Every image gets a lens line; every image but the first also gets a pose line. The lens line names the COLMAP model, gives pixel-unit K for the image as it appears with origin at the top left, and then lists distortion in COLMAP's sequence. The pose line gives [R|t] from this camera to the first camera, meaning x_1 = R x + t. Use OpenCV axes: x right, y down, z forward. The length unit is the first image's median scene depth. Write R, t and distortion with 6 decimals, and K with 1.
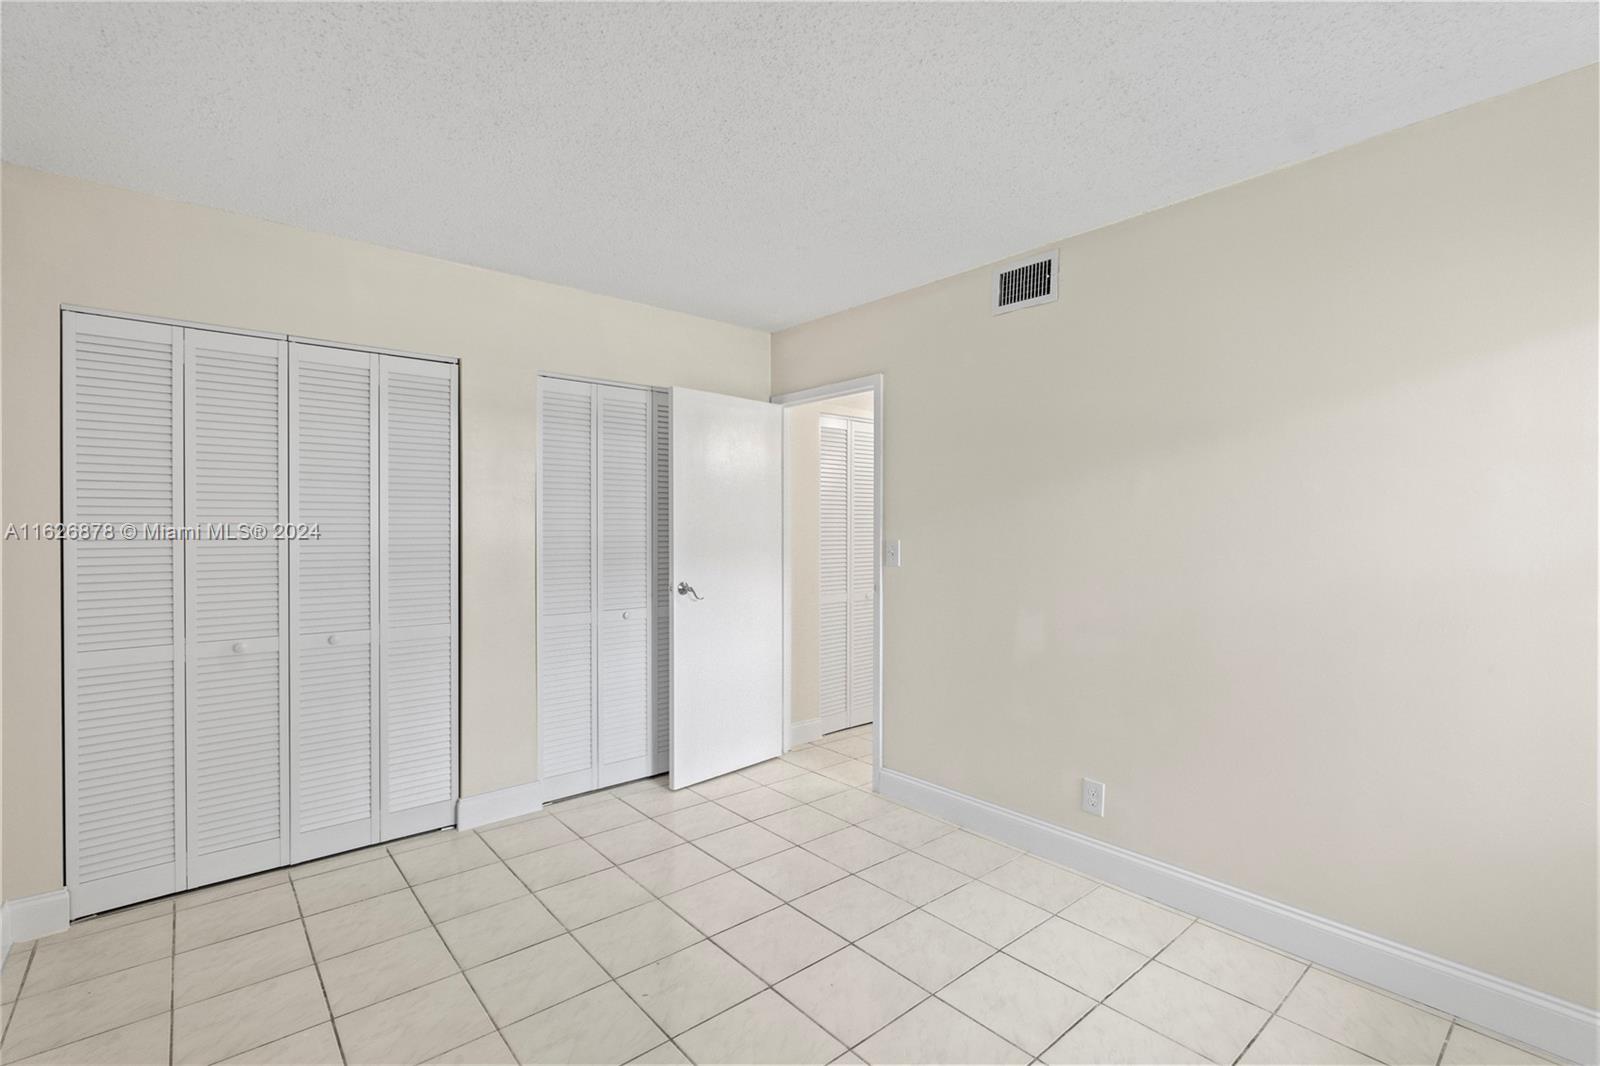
lens RADIAL K [[727.7, 0, 808.6], [0, 727.7, 535.2], [0, 0, 1]] dist [0.001857, 0.000567]
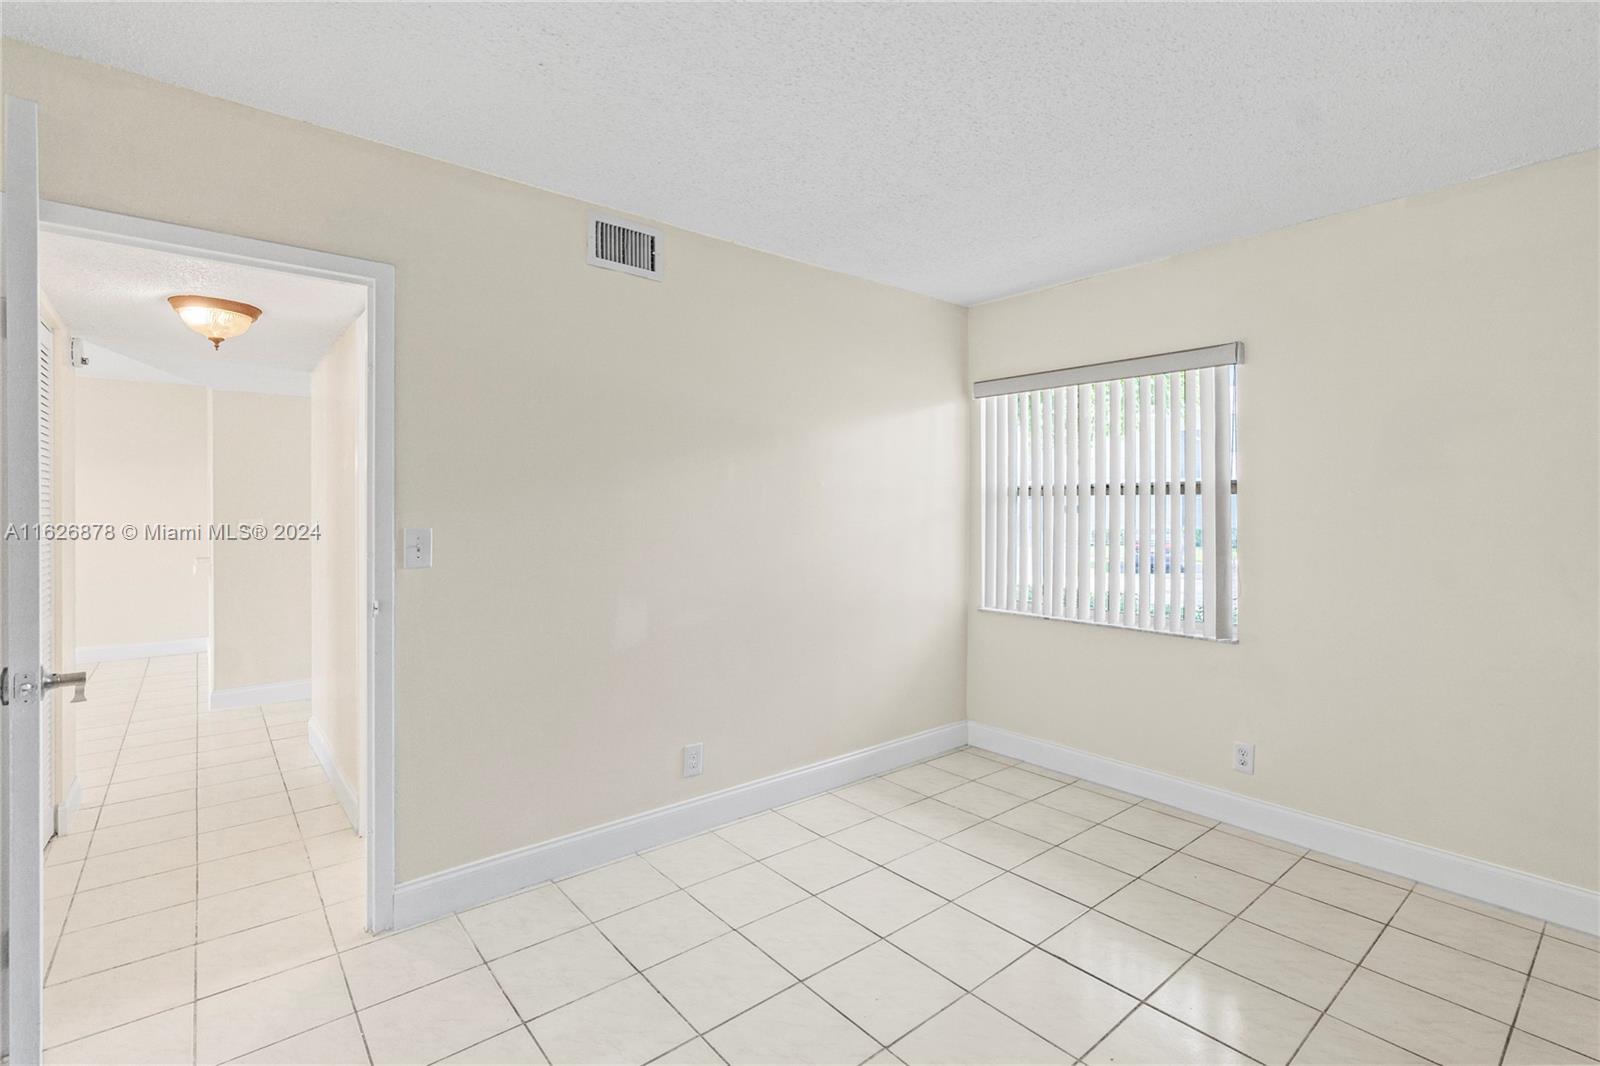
lens RADIAL K [[745.0, 0, 794.1], [0, 745.0, 526.6], [0, 0, 1]] dist [0.000684, 0.000062]
pose [[0.005349, -0.018791, 0.999809, -0.702390], [0.007975, 0.999792, 0.018748, -0.005841], [-0.999954, 0.007874, 0.005498, 0.835220]]
